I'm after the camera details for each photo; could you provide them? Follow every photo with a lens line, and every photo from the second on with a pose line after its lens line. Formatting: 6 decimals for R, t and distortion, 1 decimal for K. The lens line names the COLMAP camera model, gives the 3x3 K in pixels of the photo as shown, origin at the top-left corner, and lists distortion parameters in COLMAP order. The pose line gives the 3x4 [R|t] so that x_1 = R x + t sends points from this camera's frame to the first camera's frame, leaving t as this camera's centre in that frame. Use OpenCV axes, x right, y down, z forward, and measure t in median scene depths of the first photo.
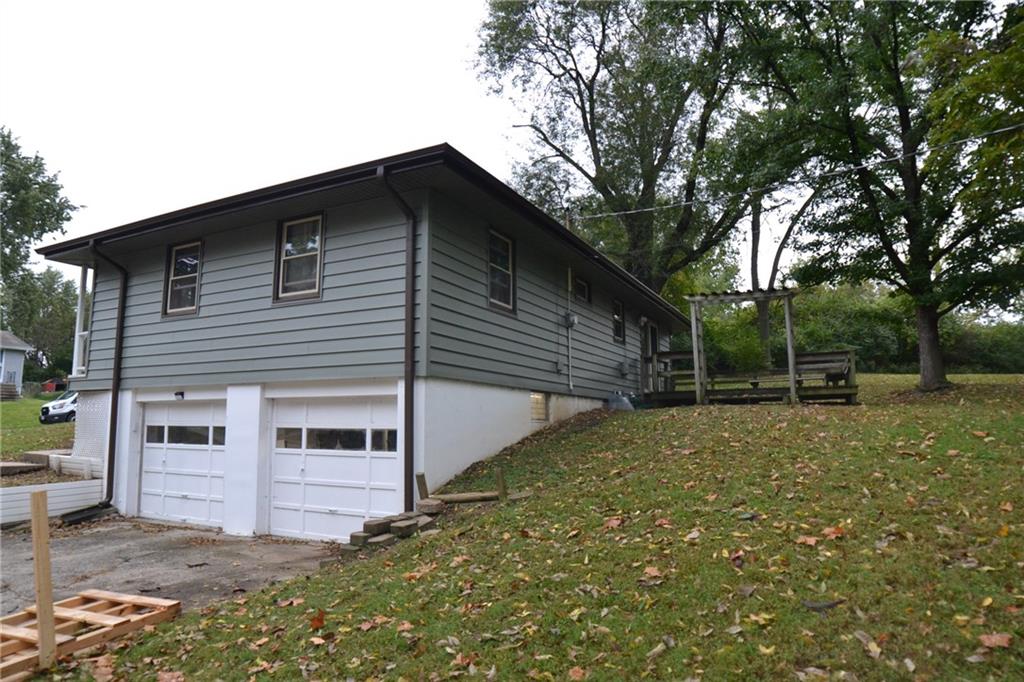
lens RADIAL K [[653.7, 0, 511.0], [0, 653.7, 337.5], [0, 0, 1]] dist [-0.089017, 0.029773]
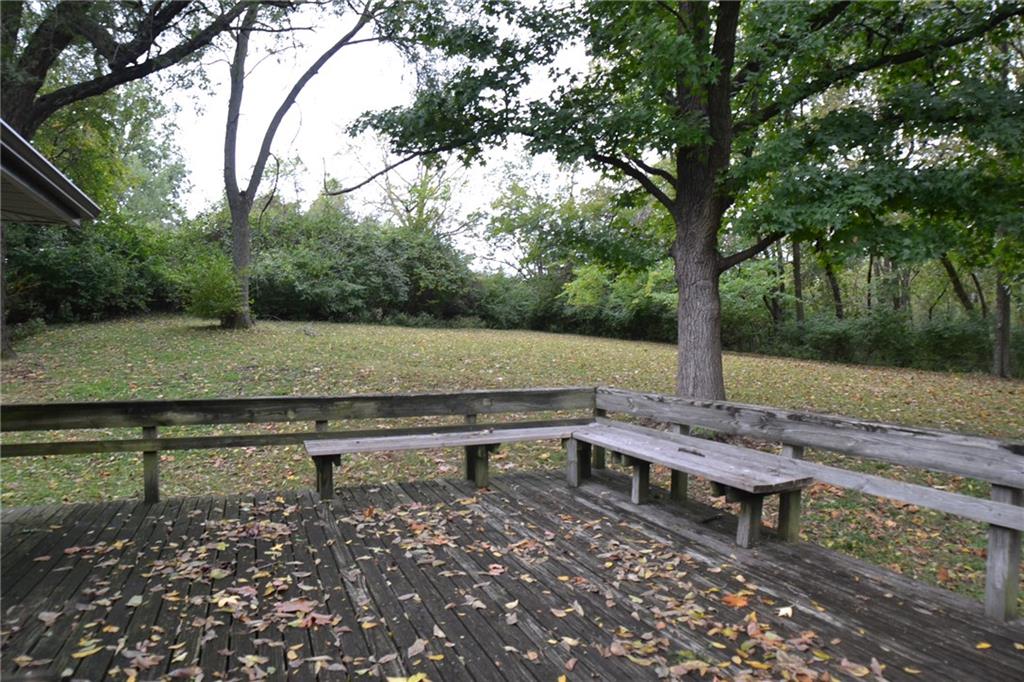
lens RADIAL K [[653.7, 0, 508.1], [0, 653.7, 342.1], [0, 0, 1]] dist [-0.089017, 0.029773]
pose [[0.676860, 0.005814, 0.736088, 0.297704], [-0.096040, 0.992119, 0.080476, 0.002614], [-0.729819, -0.125165, 0.672084, 0.978348]]
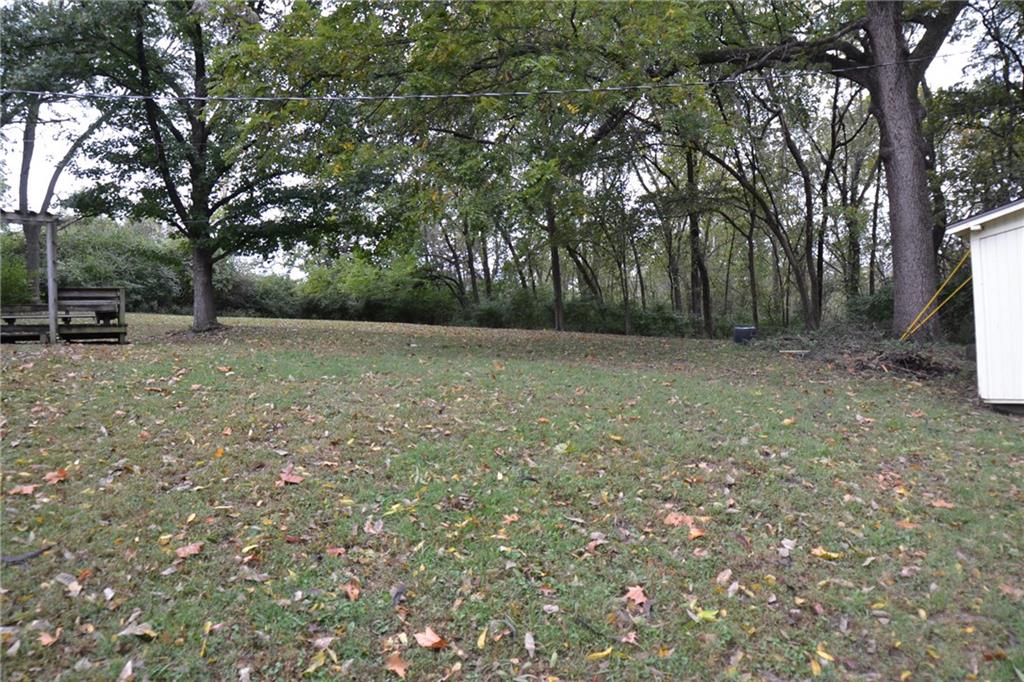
lens RADIAL K [[653.7, 0, 516.4], [0, 653.7, 339.0], [0, 0, 1]] dist [-0.089017, 0.029773]
pose [[0.523497, -0.000753, 0.852027, 0.034855], [-0.079876, 0.995552, 0.049956, 0.001738], [-0.848275, -0.094208, 0.521108, -0.018433]]
